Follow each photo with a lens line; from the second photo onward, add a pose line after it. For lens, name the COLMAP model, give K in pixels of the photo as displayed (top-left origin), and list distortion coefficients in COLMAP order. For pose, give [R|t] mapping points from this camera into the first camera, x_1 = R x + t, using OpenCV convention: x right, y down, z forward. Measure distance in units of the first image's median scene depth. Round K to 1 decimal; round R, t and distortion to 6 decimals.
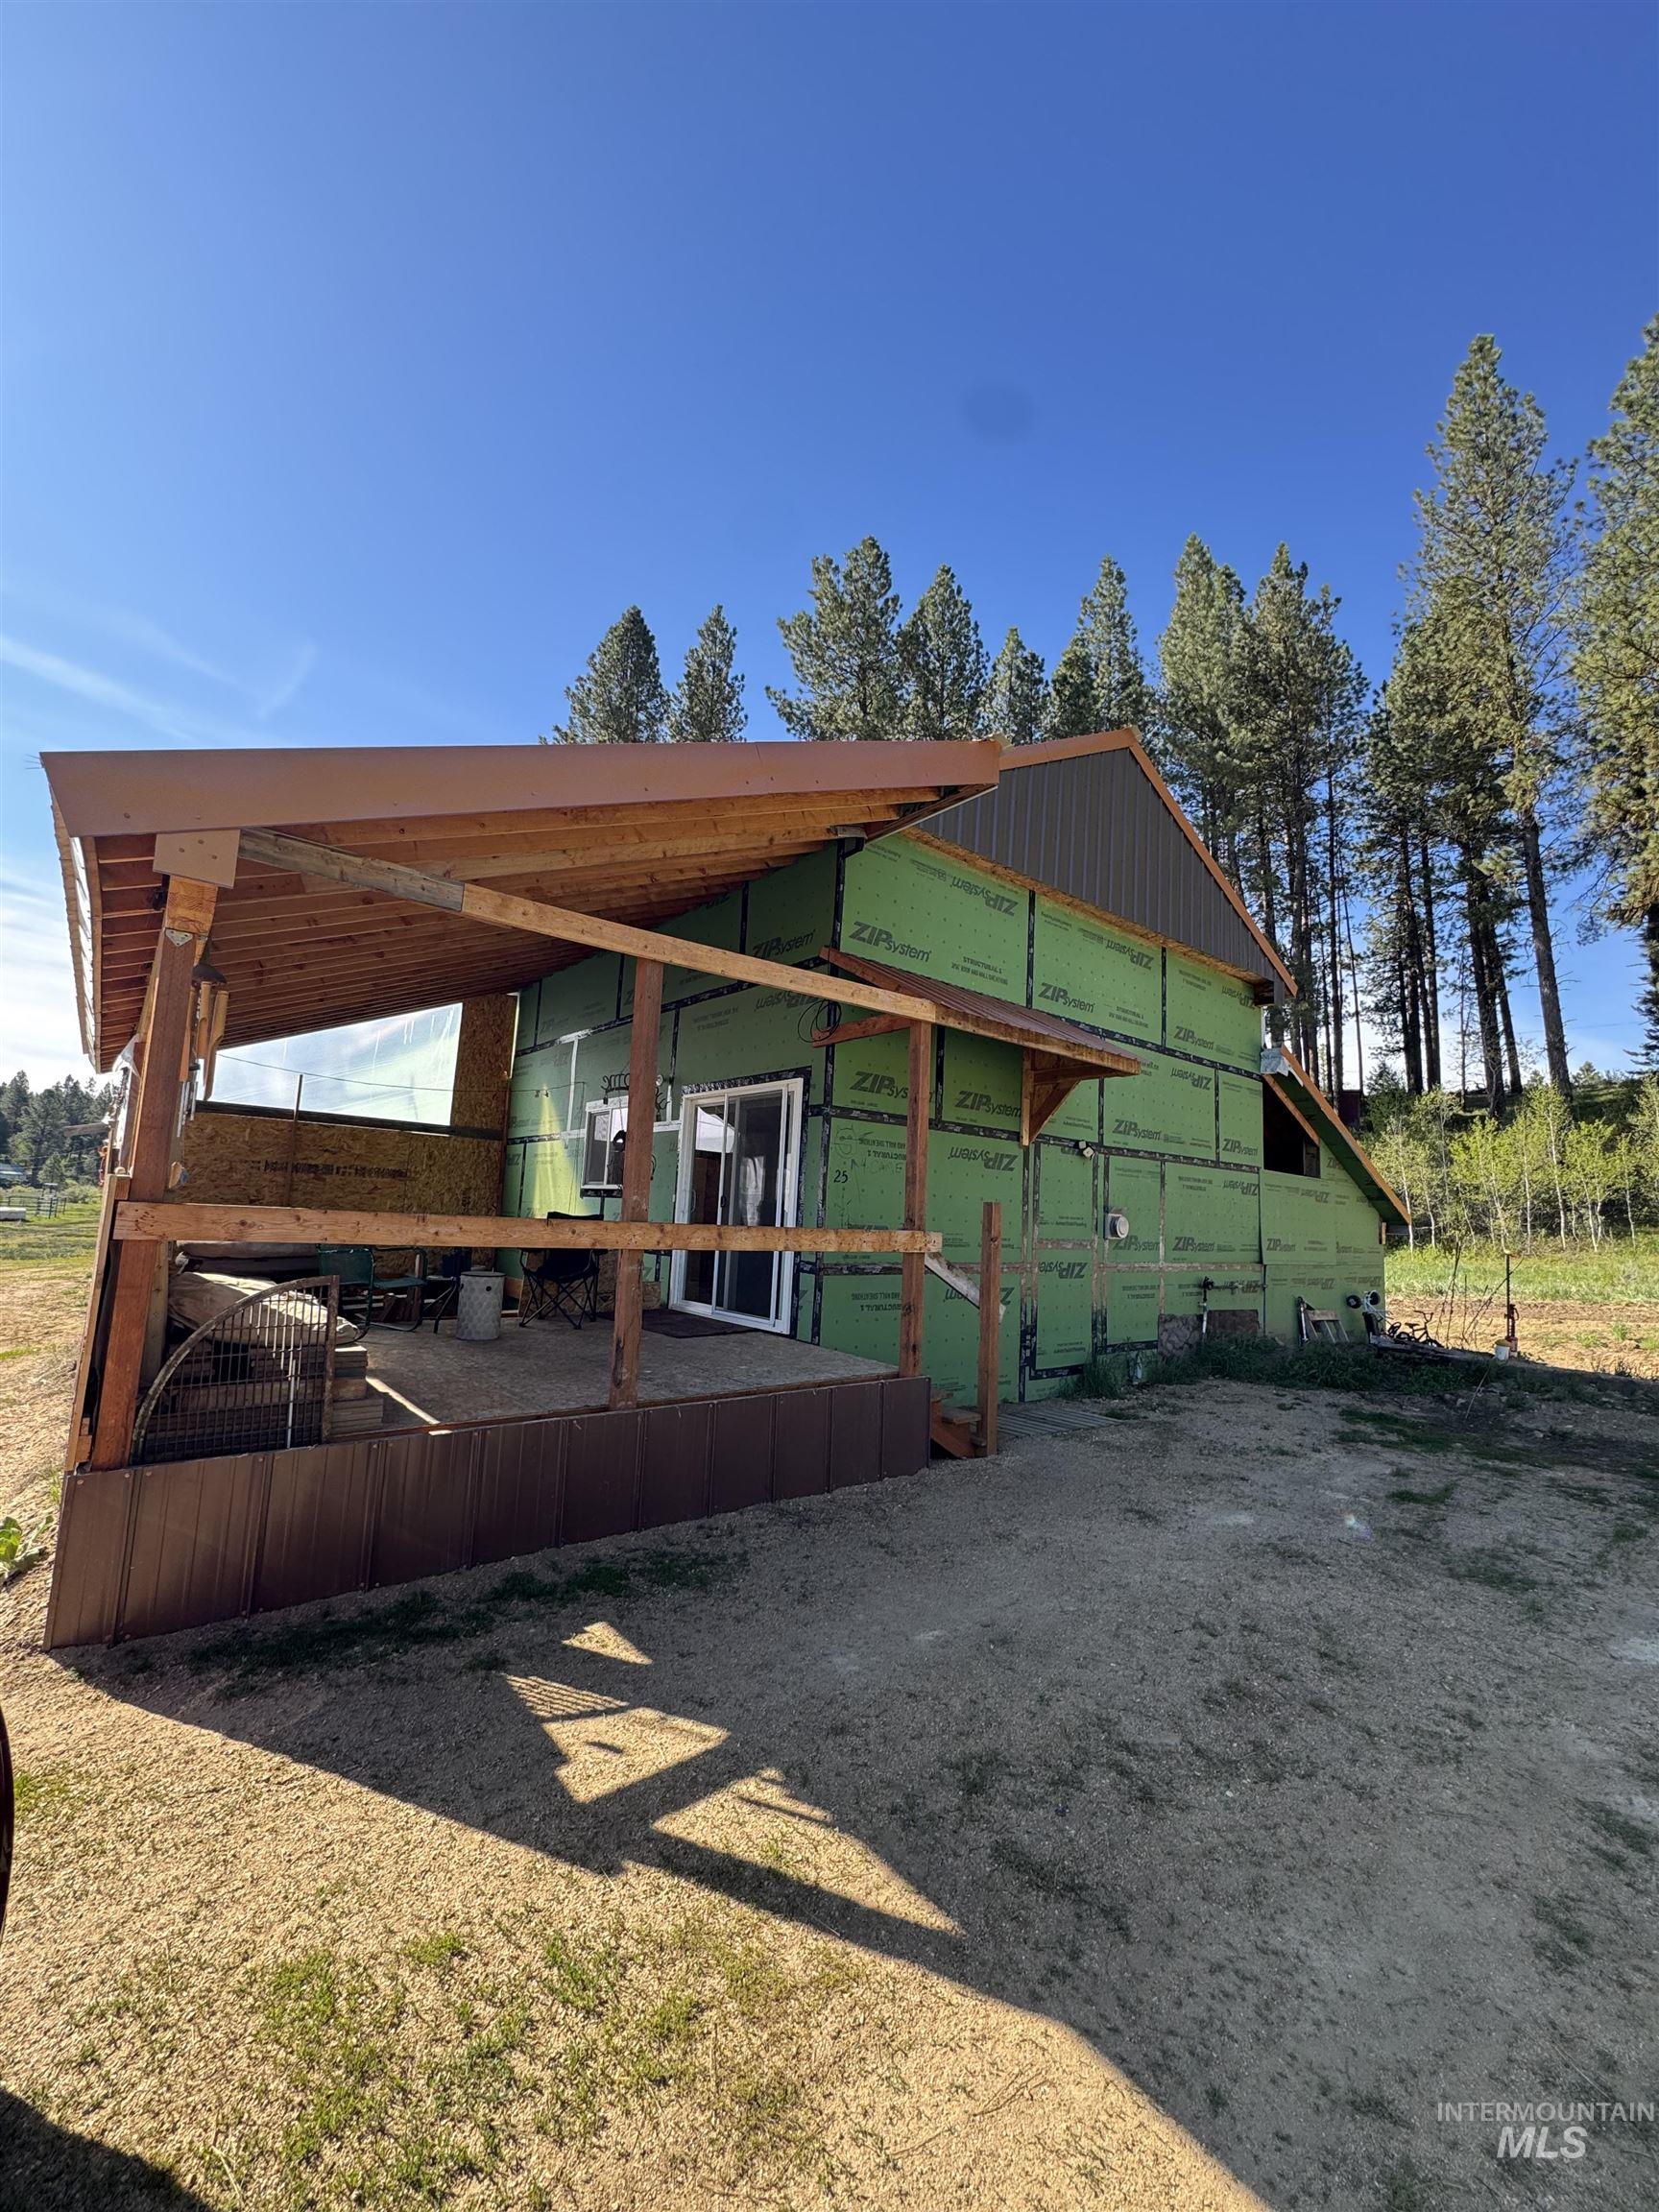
lens RADIAL K [[887.8, 0, 830.3], [0, 887.8, 1114.9], [0, 0, 1]] dist [-0.000713, 0.000003]
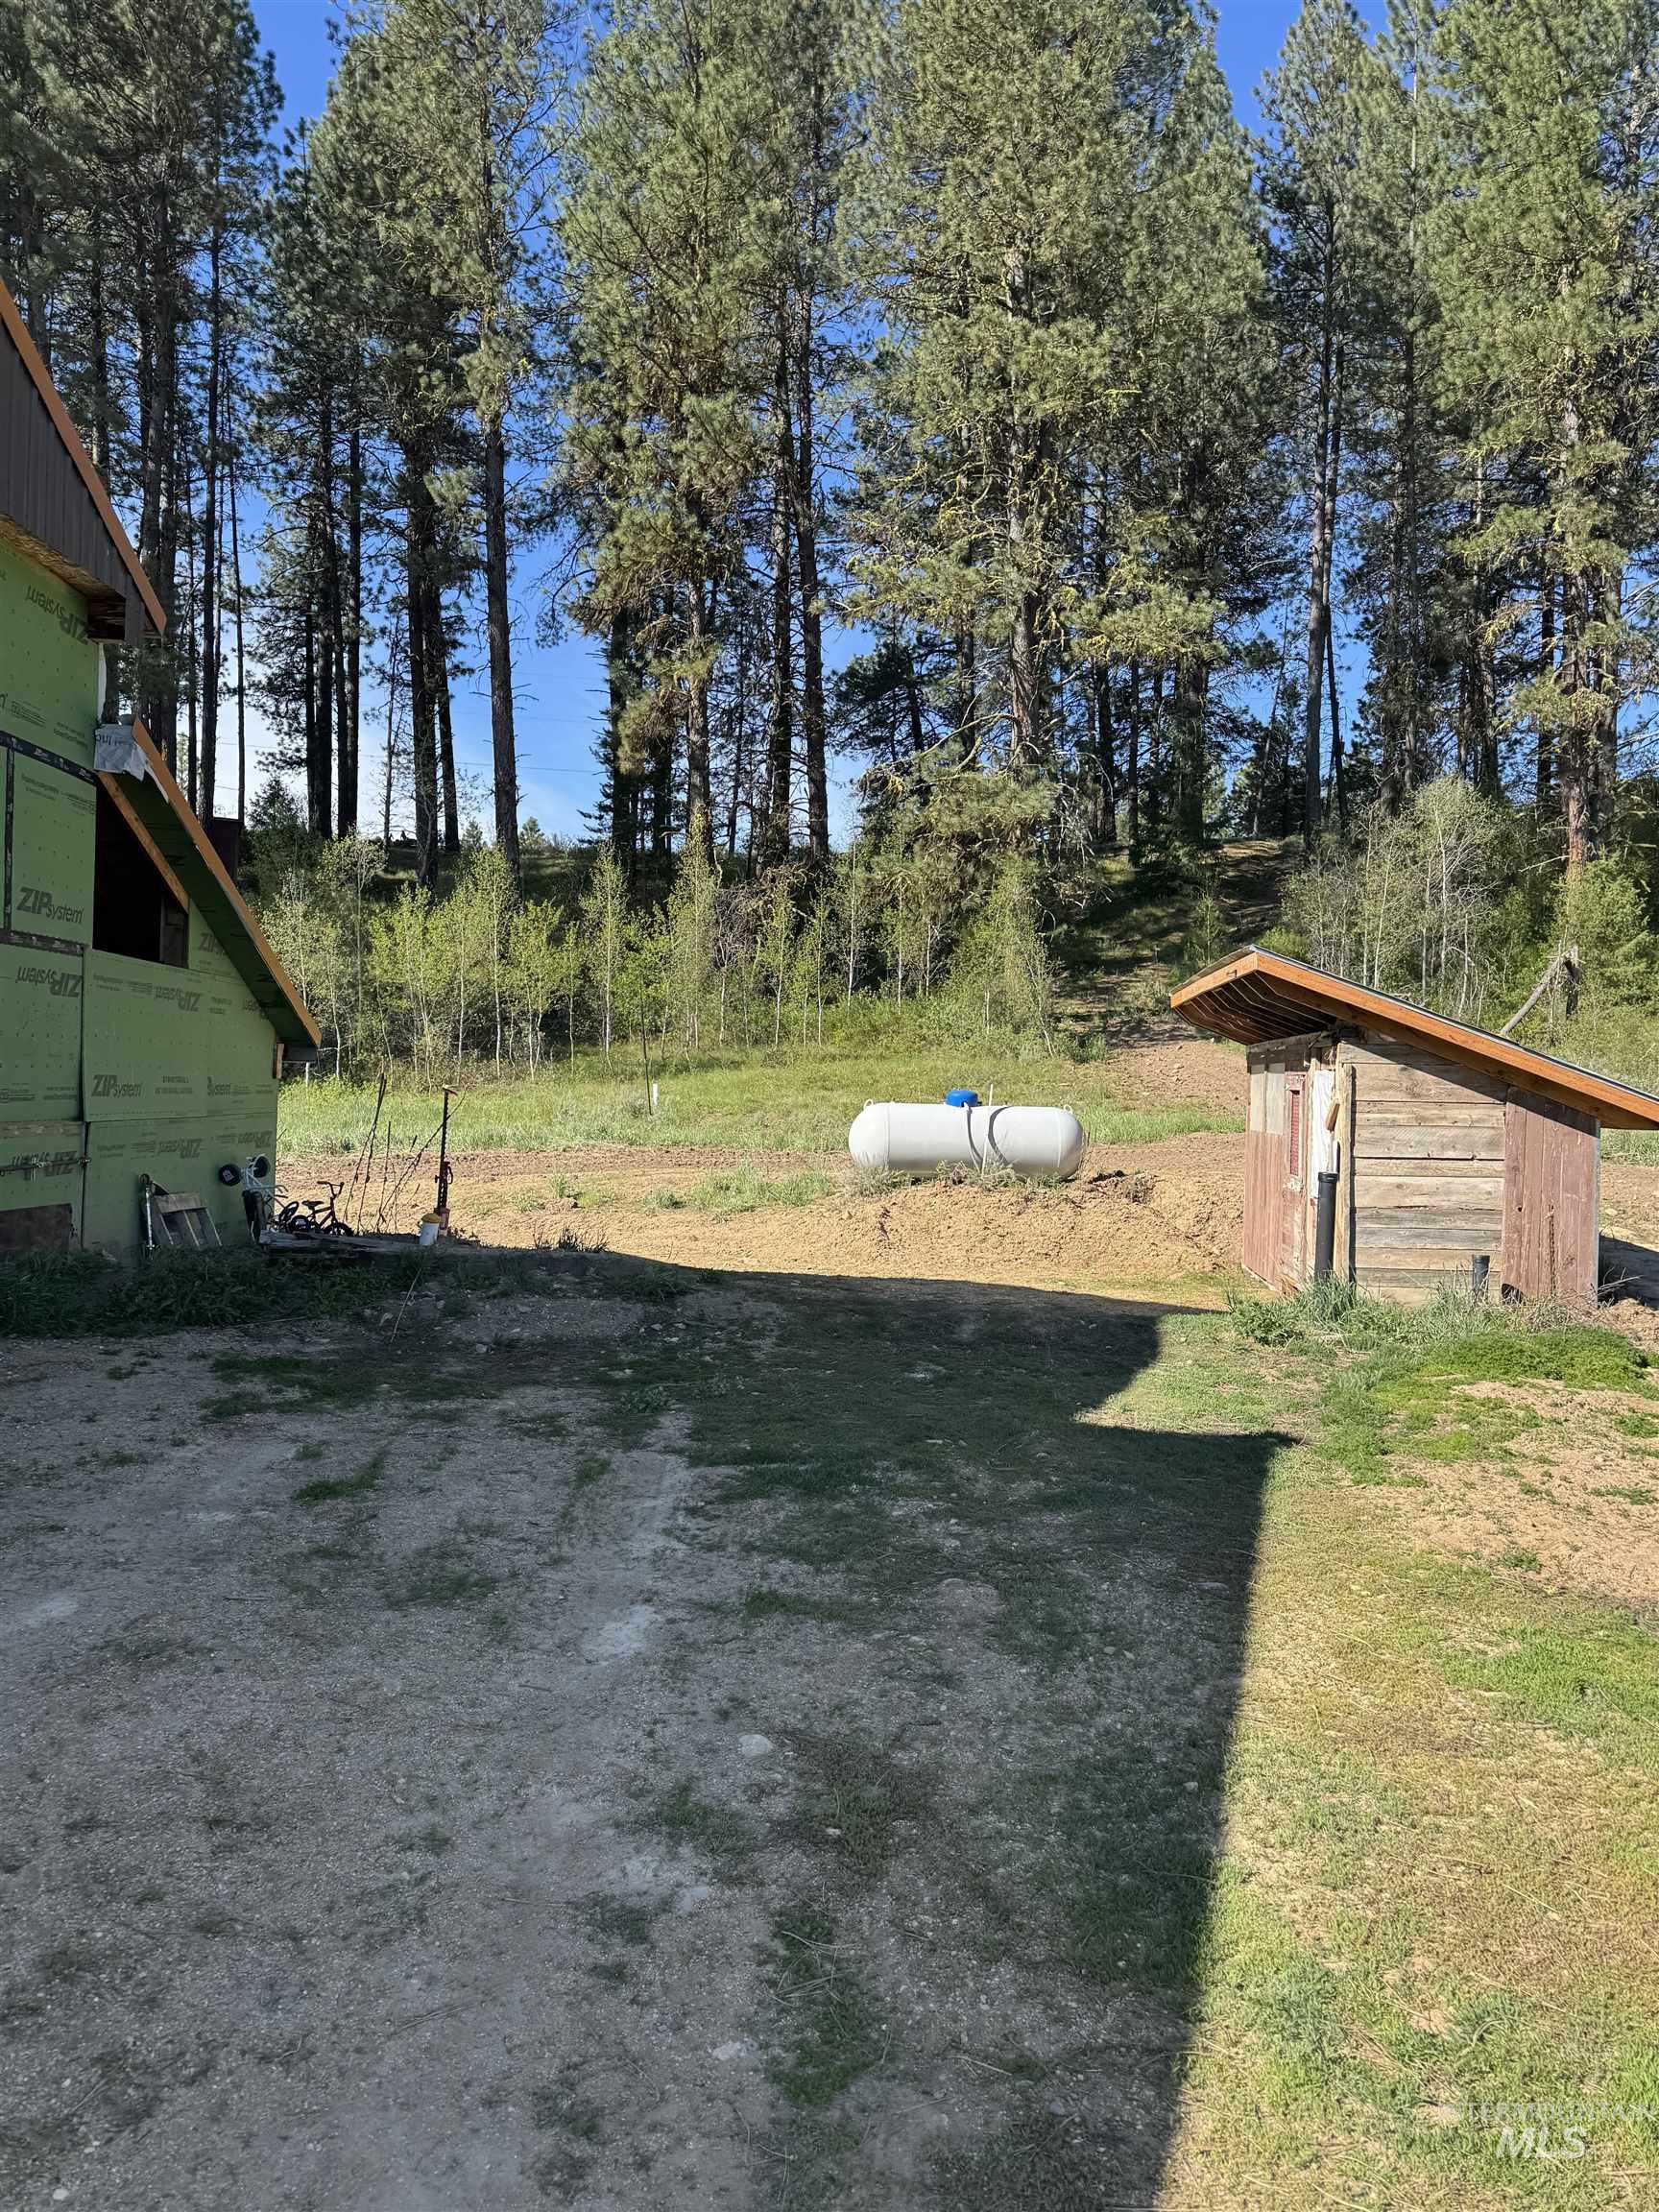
lens RADIAL K [[1572.6, 0, 833.5], [0, 1572.6, 1096.5], [0, 0, 1]] dist [0.062846, -0.081038]
pose [[0.621982, -0.030469, 0.782438, 0.006776], [-0.091717, 0.989530, 0.111441, 0.000764], [-0.777641, -0.141078, 0.612675, 0.039717]]
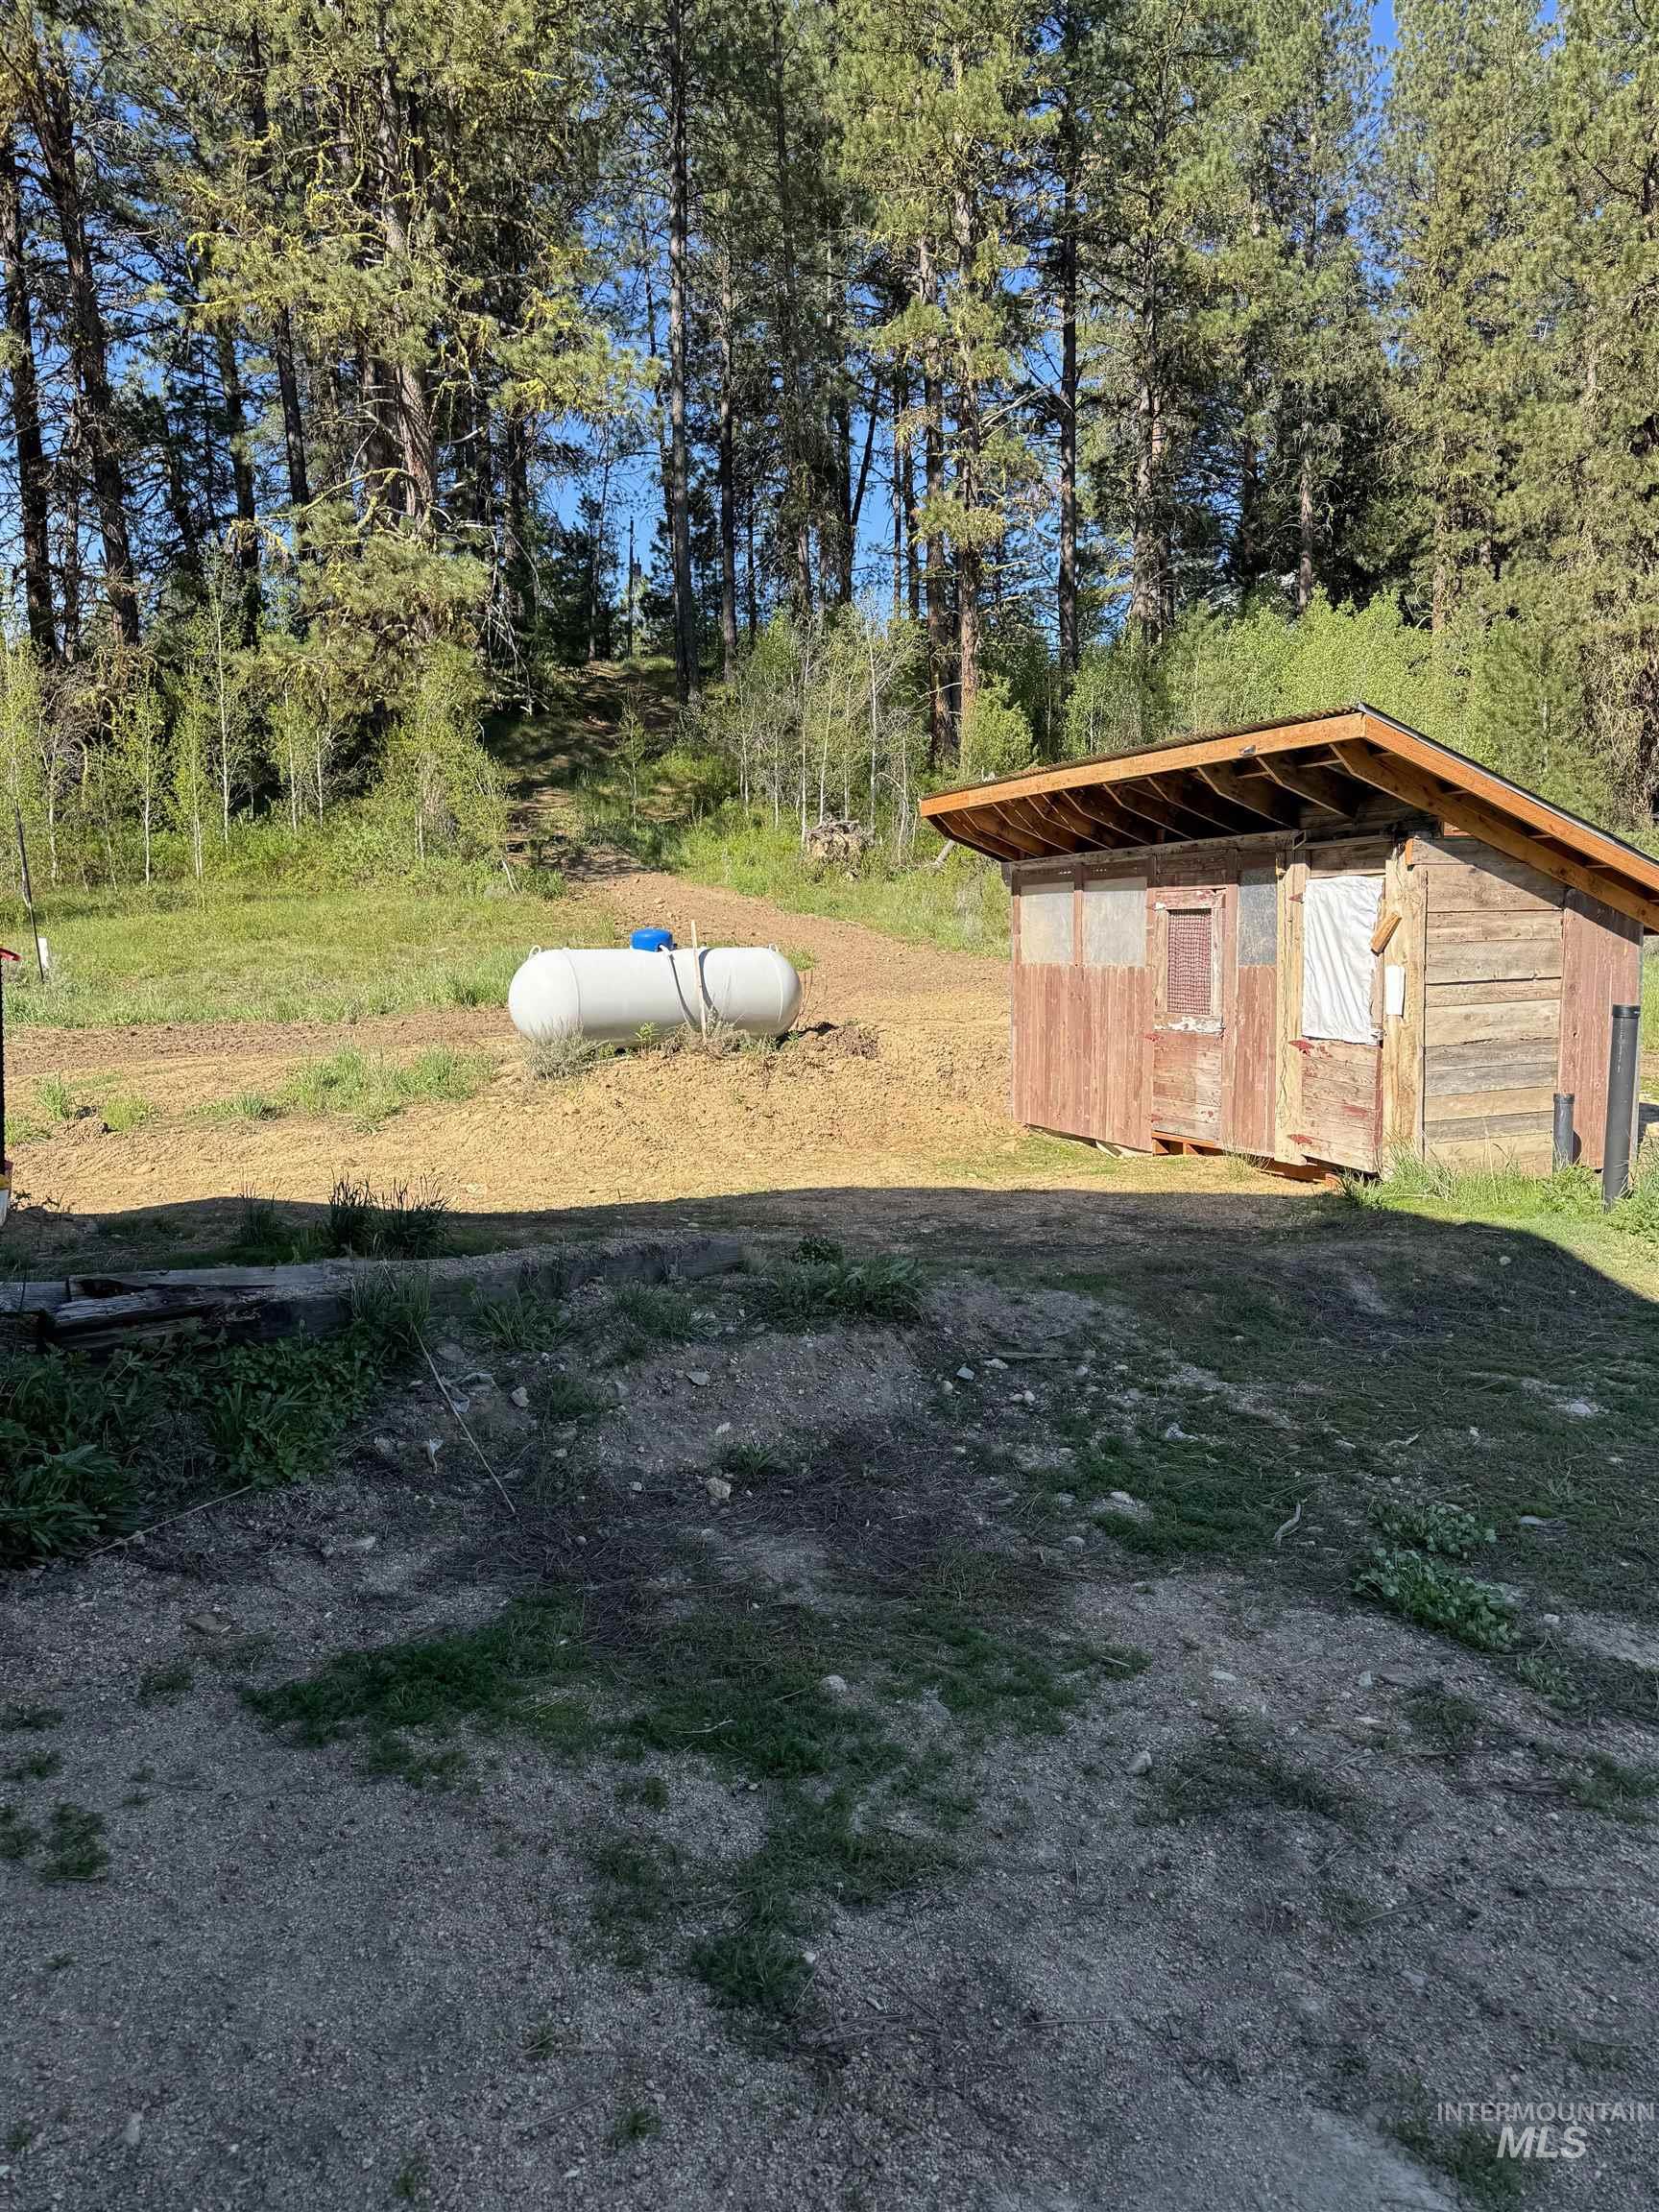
lens RADIAL K [[1572.6, 0, 833.5], [0, 1572.6, 1096.5], [0, 0, 1]] dist [0.062846, -0.081038]
pose [[0.167319, -0.140398, 0.975855, 0.098834], [-0.097553, 0.982593, 0.158094, 0.046785], [-0.981065, -0.121650, 0.150711, 0.342613]]
